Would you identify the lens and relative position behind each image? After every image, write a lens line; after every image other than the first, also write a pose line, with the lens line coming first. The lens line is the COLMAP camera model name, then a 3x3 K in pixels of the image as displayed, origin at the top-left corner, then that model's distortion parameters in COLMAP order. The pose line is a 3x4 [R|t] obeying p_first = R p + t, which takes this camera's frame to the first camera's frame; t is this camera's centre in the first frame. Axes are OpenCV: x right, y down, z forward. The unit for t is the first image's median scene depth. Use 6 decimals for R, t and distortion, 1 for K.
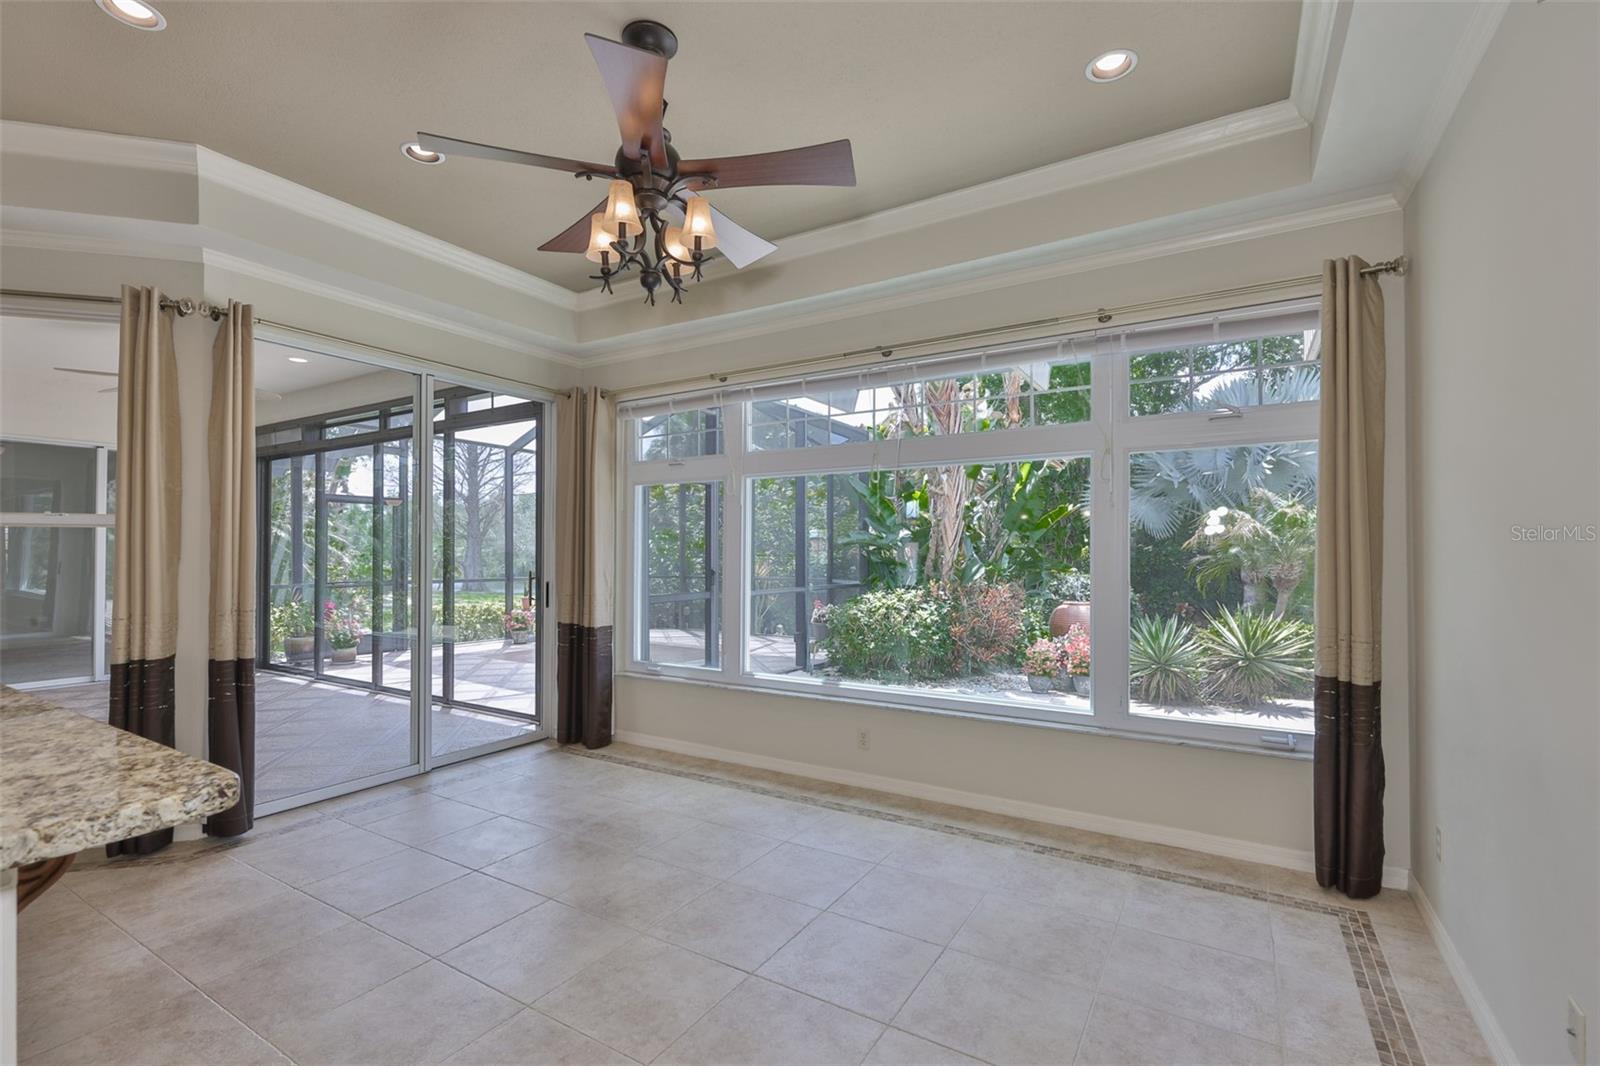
lens RADIAL K [[696.1, 0, 787.0], [0, 696.1, 547.8], [0, 0, 1]] dist [-0.004107, 0.000381]
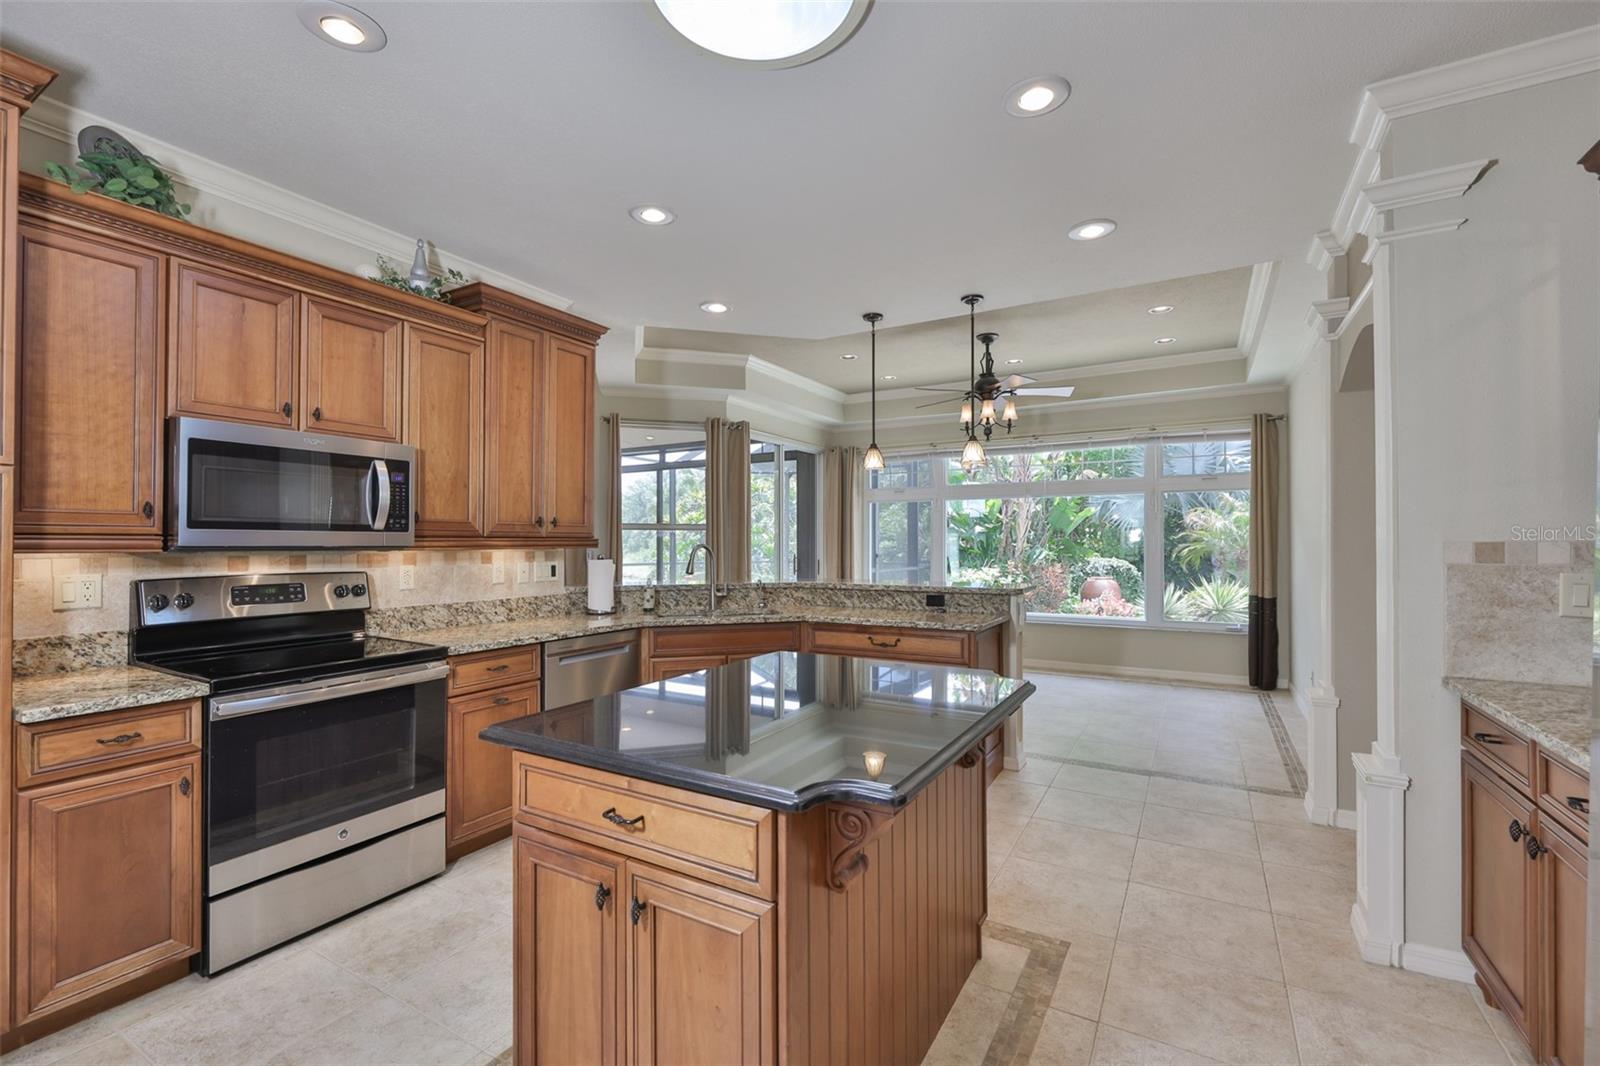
lens RADIAL K [[696.1, 0, 789.6], [0, 696.1, 538.9], [0, 0, 1]] dist [-0.004107, 0.000381]
pose [[0.999371, -0.000638, 0.035464, -0.639686], [0.000625, 1.000000, 0.000366, -0.002331], [-0.035464, -0.000344, 0.999371, -0.948528]]
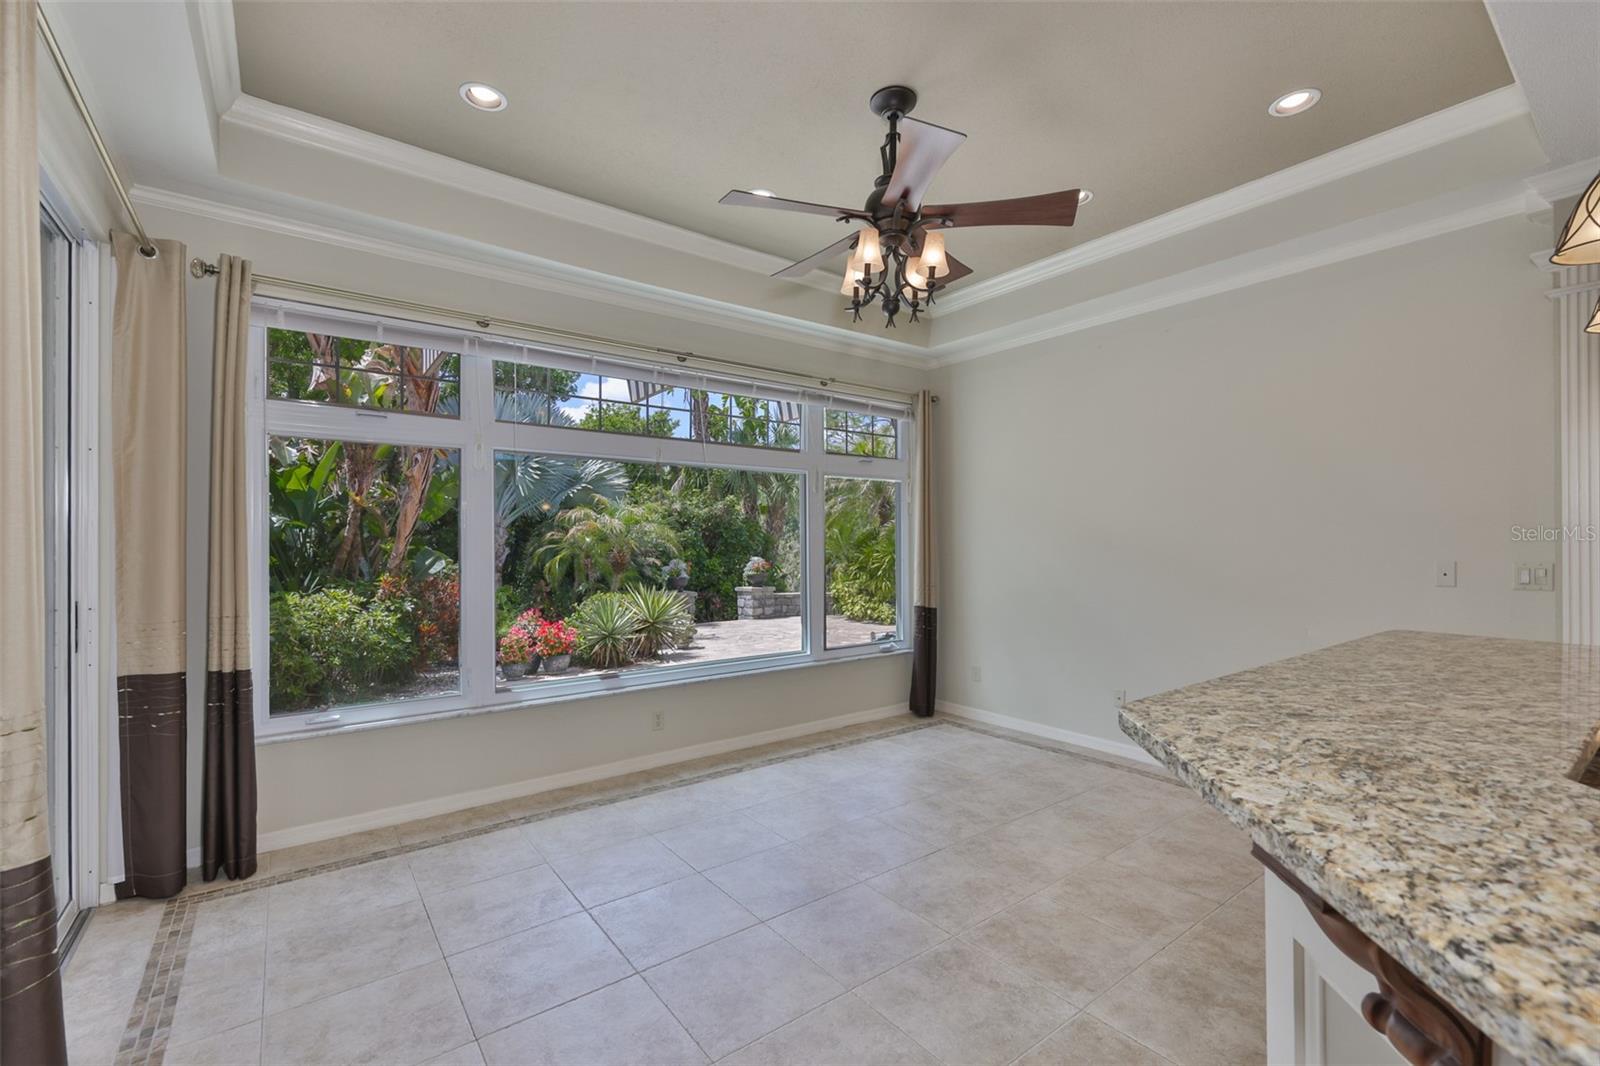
lens RADIAL K [[696.1, 0, 804.9], [0, 696.1, 539.1], [0, 0, 1]] dist [-0.004107, 0.000381]
pose [[0.363261, 0.003511, 0.931681, -0.885435], [-0.003803, 0.999990, -0.002285, 0.004879], [-0.931680, -0.002713, 0.363271, 0.470416]]
